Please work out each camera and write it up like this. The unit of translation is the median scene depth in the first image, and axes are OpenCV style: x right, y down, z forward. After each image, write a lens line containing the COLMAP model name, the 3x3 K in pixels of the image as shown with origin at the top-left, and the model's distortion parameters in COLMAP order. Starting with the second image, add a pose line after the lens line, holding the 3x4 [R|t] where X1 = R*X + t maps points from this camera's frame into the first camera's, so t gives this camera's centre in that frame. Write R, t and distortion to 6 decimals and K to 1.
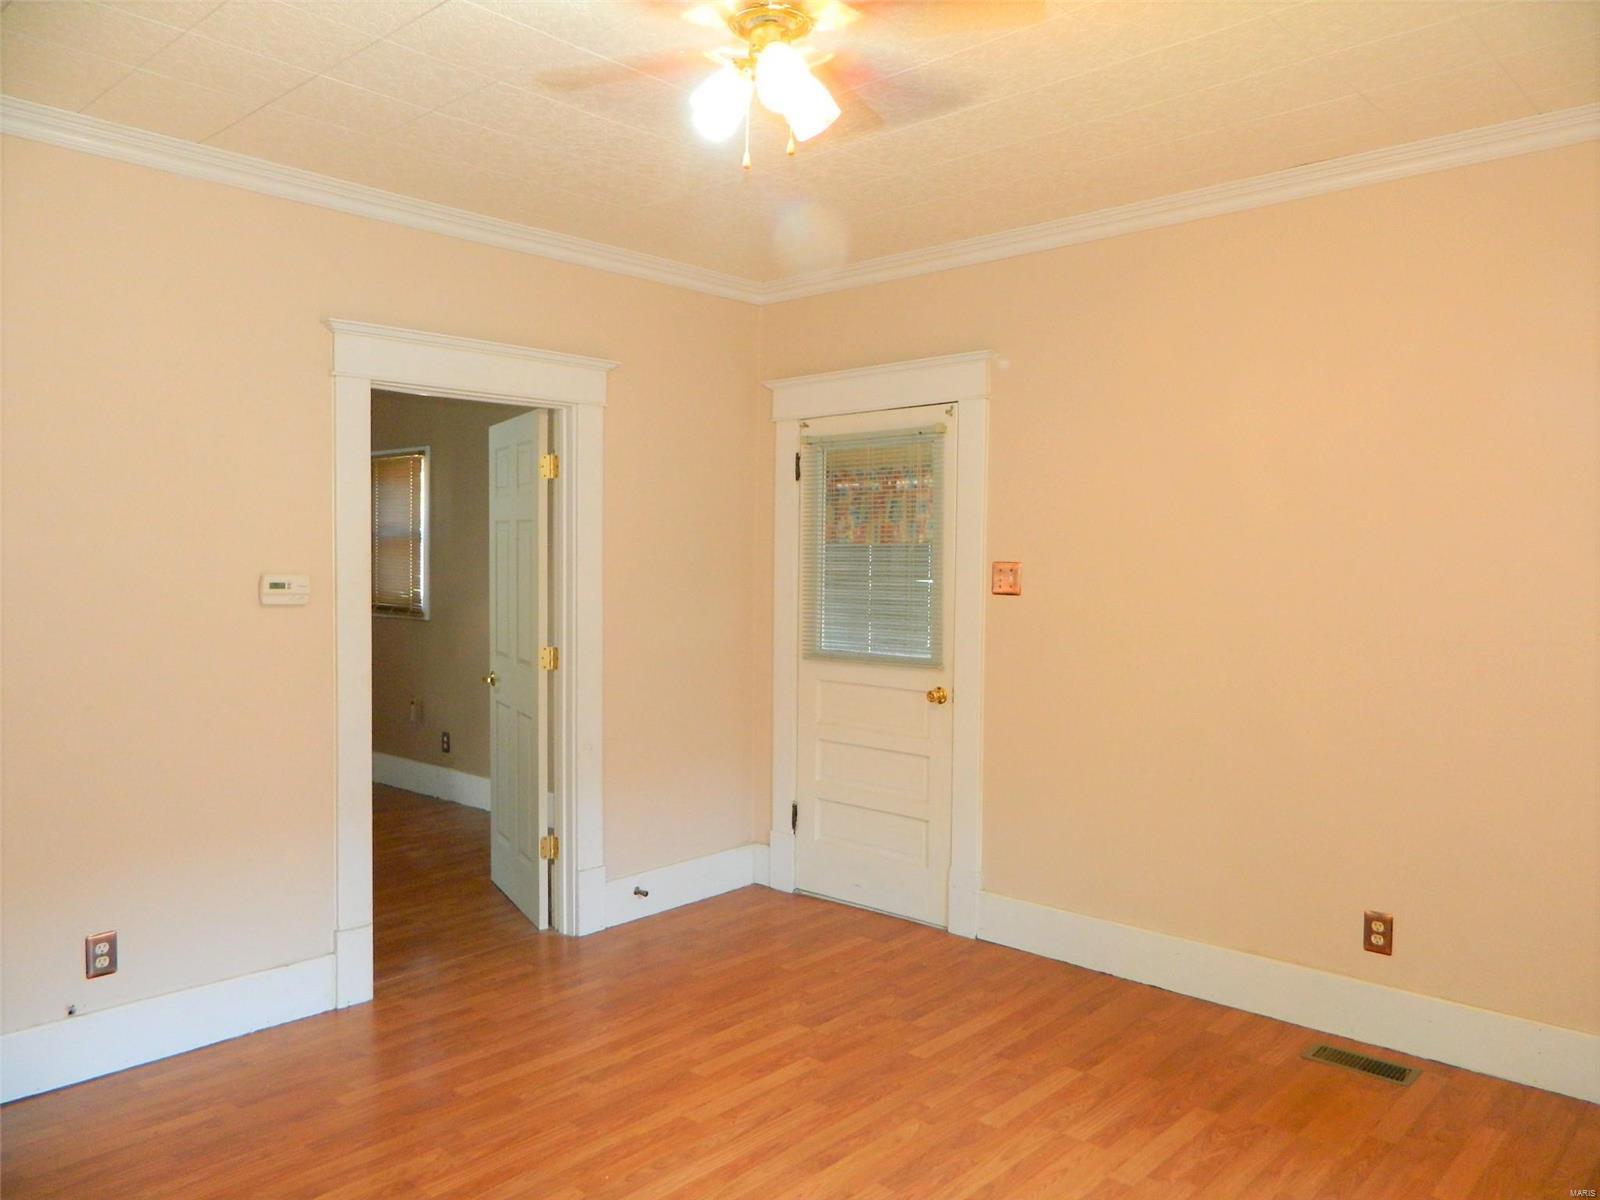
lens RADIAL K [[1193.8, 0, 803.8], [0, 1193.8, 598.6], [0, 0, 1]] dist [0.013155, -0.007053]
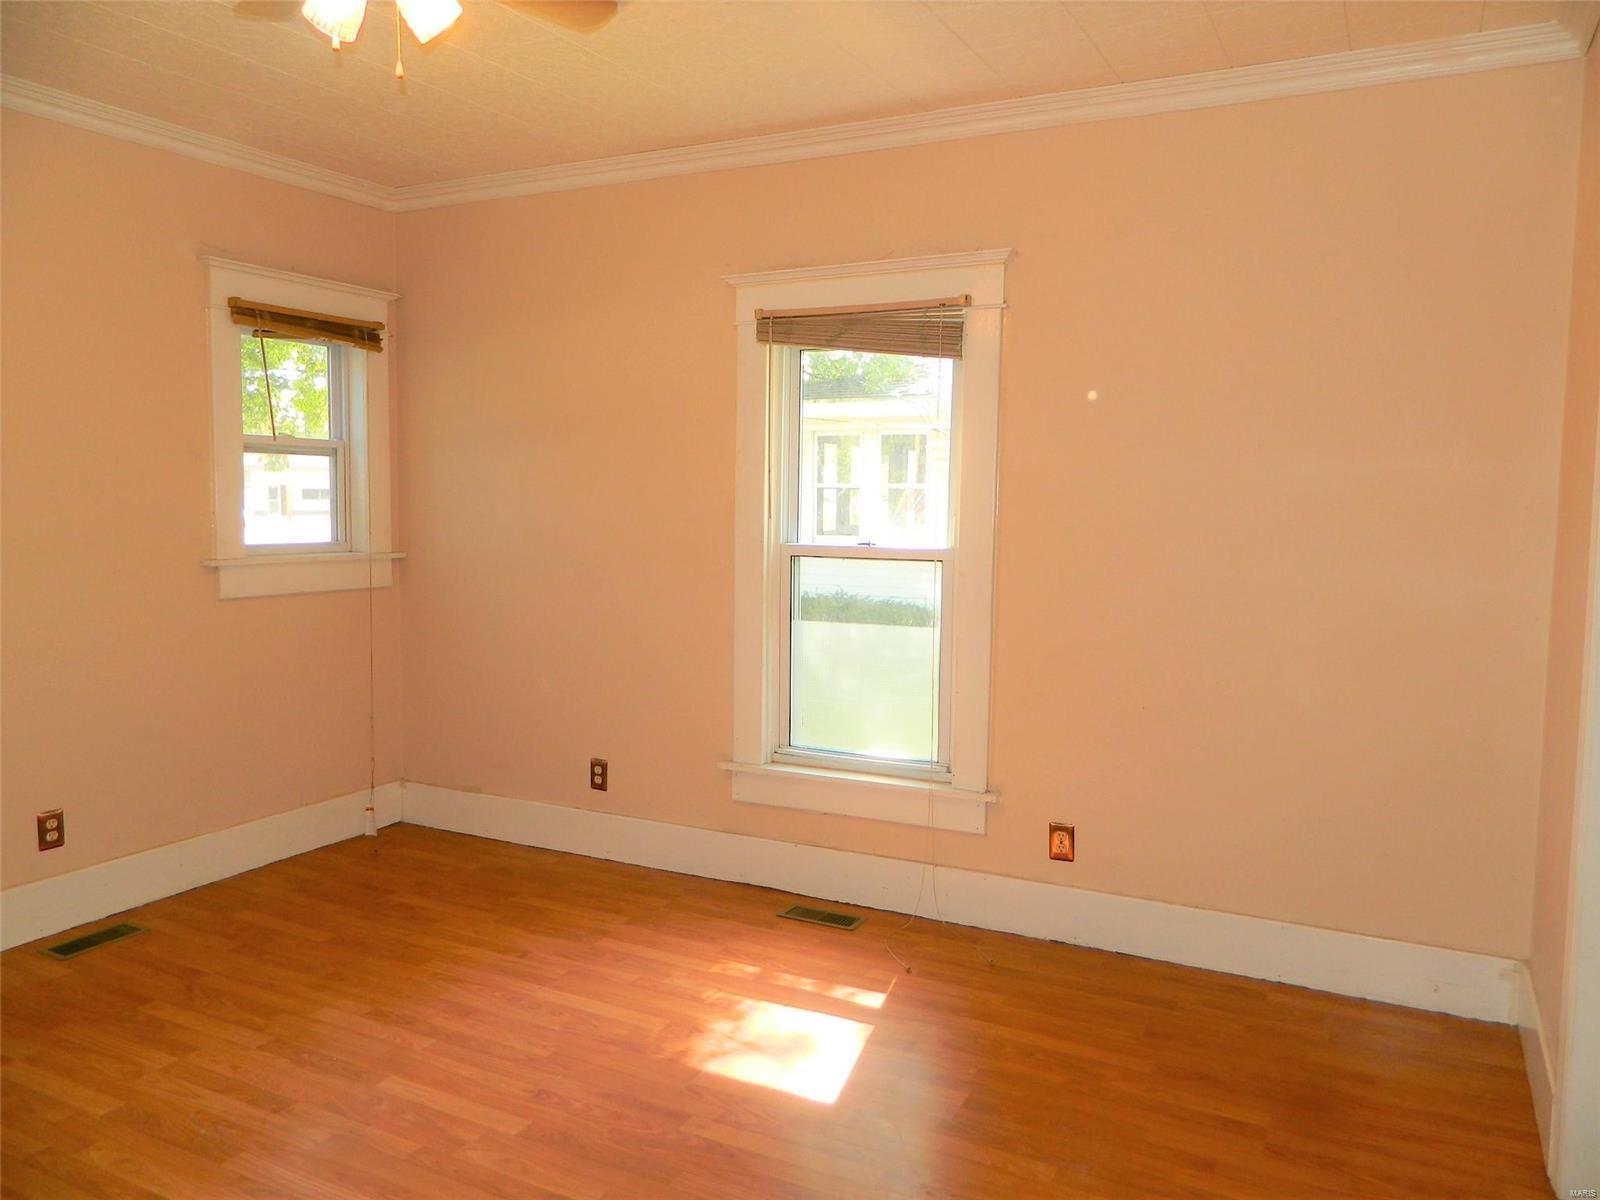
lens RADIAL K [[1193.8, 0, 807.6], [0, 1193.8, 593.5], [0, 0, 1]] dist [0.013155, -0.007053]
pose [[-0.264851, -0.092036, 0.959887, -0.577956], [0.025665, 0.994409, 0.102428, -0.019361], [-0.963948, 0.051763, -0.261008, 0.502035]]
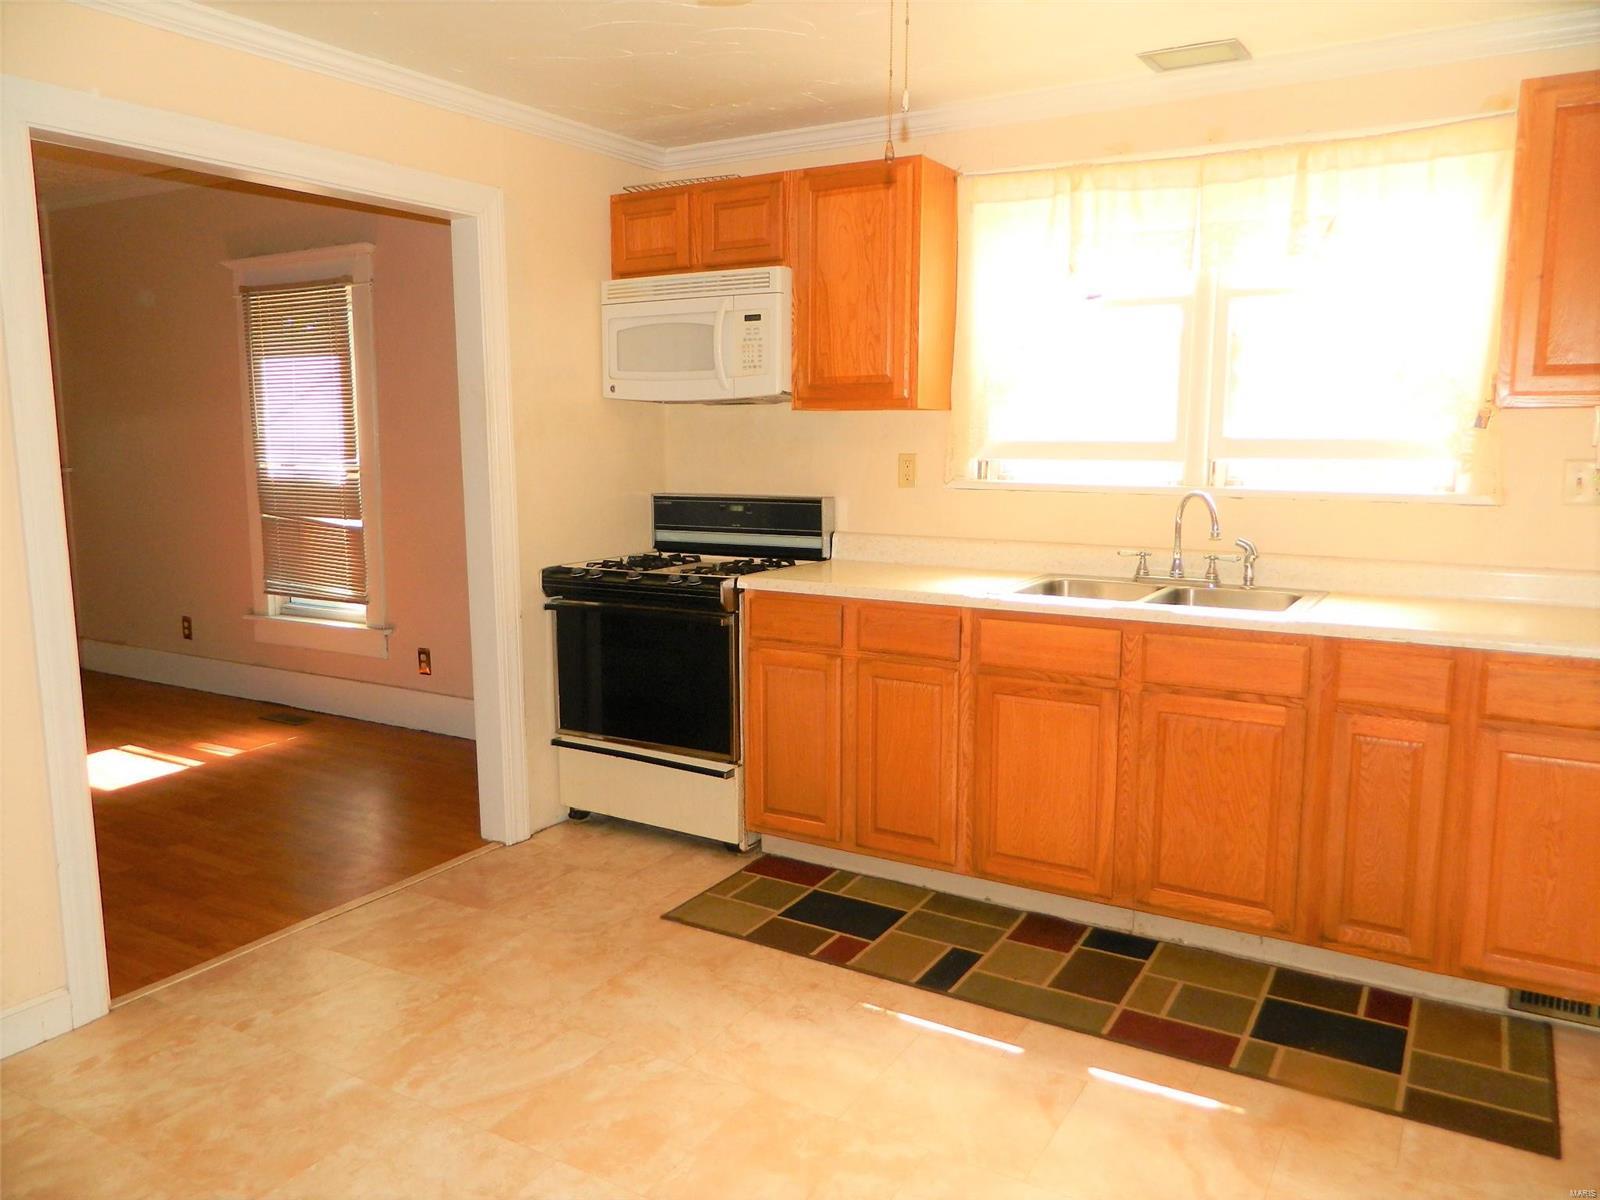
lens RADIAL K [[1193.8, 0, 800.9], [0, 1193.8, 600.1], [0, 0, 1]] dist [0.013155, -0.007053]
pose [[-0.190954, -0.151058, 0.969906, -1.090074], [0.042514, 0.985888, 0.161917, 0.006266], [-0.980678, 0.072153, -0.181837, -0.065017]]
